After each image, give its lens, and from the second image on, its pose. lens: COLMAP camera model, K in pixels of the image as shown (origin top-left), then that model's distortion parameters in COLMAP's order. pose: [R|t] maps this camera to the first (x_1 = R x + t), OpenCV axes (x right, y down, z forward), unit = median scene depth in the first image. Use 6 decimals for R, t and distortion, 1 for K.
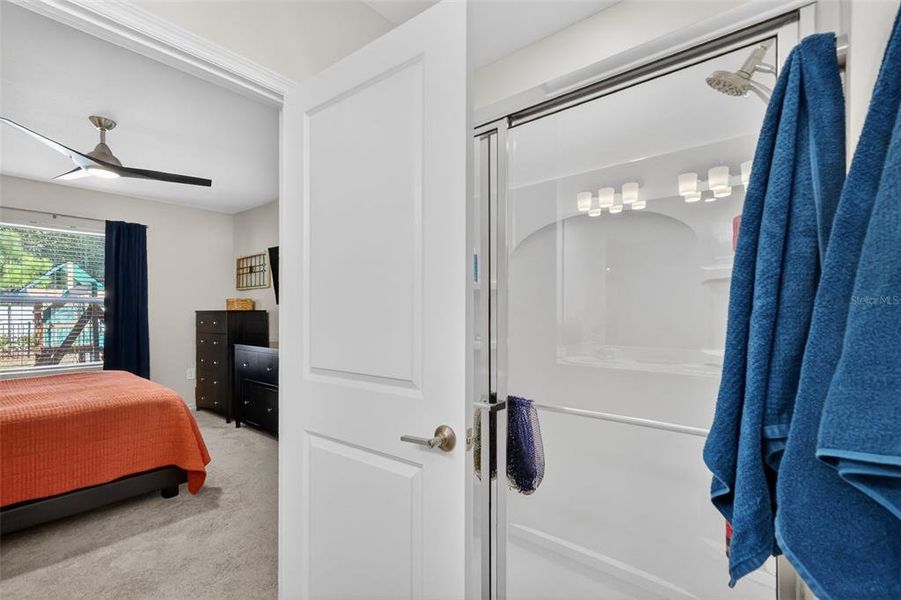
lens RADIAL K [[398.0, 0, 452.1], [0, 398.0, 311.4], [0, 0, 1]] dist [0.001877, -0.000357]
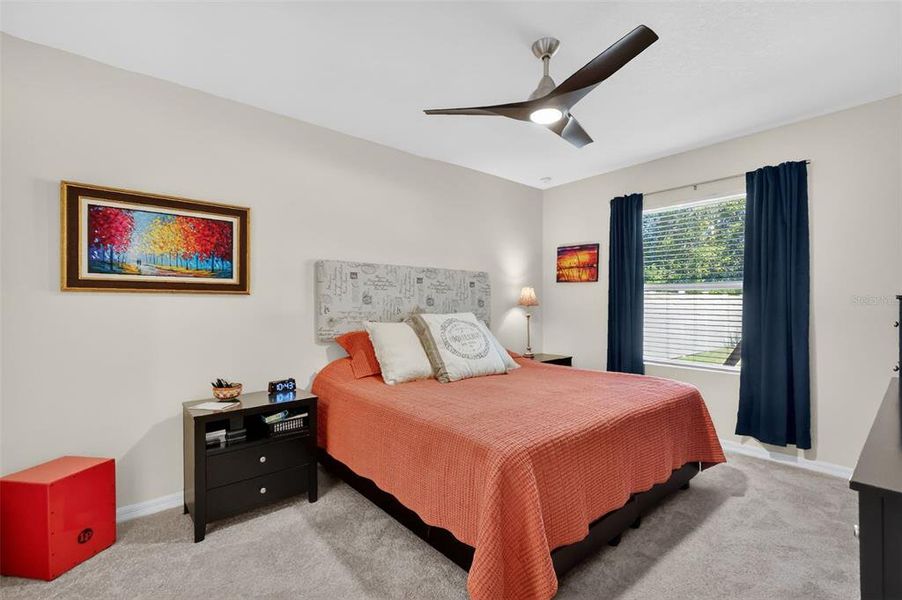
lens RADIAL K [[398.5, 0, 454.6], [0, 398.5, 303.6], [0, 0, 1]] dist [0.001877, -0.000357]
pose [[-0.168432, 0.010656, -0.985656, -0.063140], [0.003347, 0.999942, 0.010238, -0.001294], [0.985708, -0.001575, -0.168458, 0.559583]]
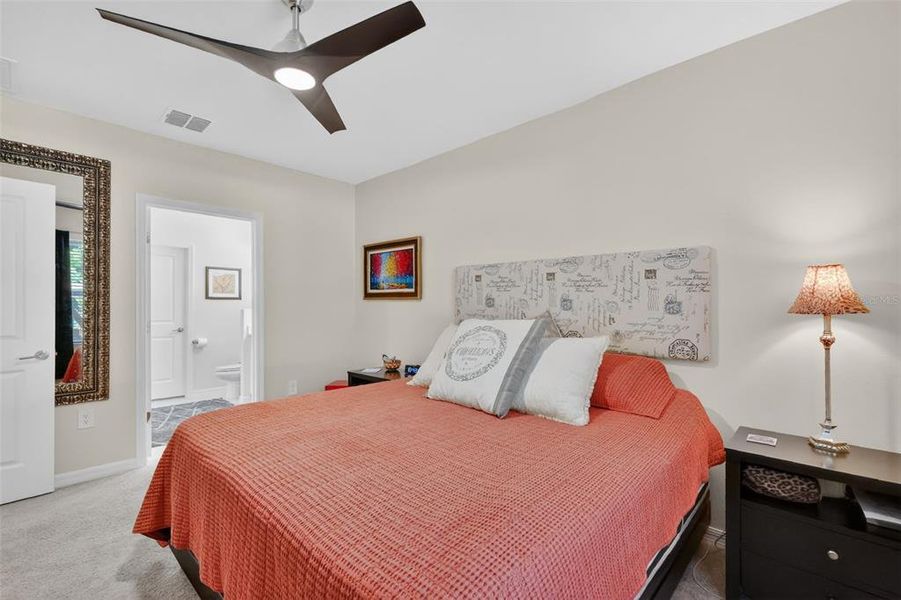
lens RADIAL K [[398.0, 0, 458.3], [0, 398.0, 303.9], [0, 0, 1]] dist [0.001877, -0.000357]
pose [[-0.997823, -0.007498, 0.065518, -0.689198], [-0.008730, 0.999790, -0.018547, 0.012961], [-0.065365, -0.019079, -0.997679, 0.934488]]
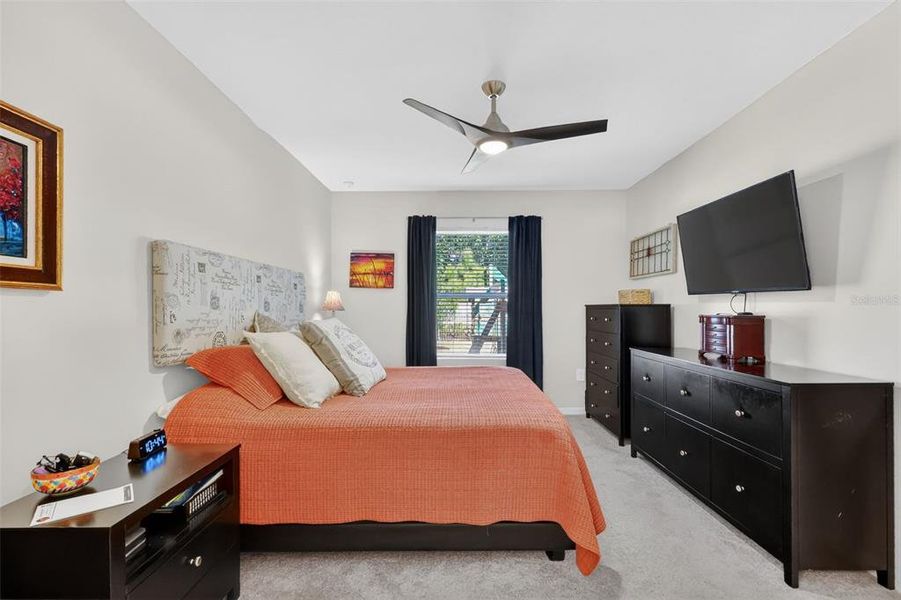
lens RADIAL K [[398.0, 0, 455.5], [0, 398.0, 307.8], [0, 0, 1]] dist [0.001877, -0.000357]
pose [[0.632890, 0.006234, -0.774217, -0.146933], [-0.003325, 0.999980, 0.005334, 0.001290], [0.774235, -0.000802, 0.632898, 0.224400]]
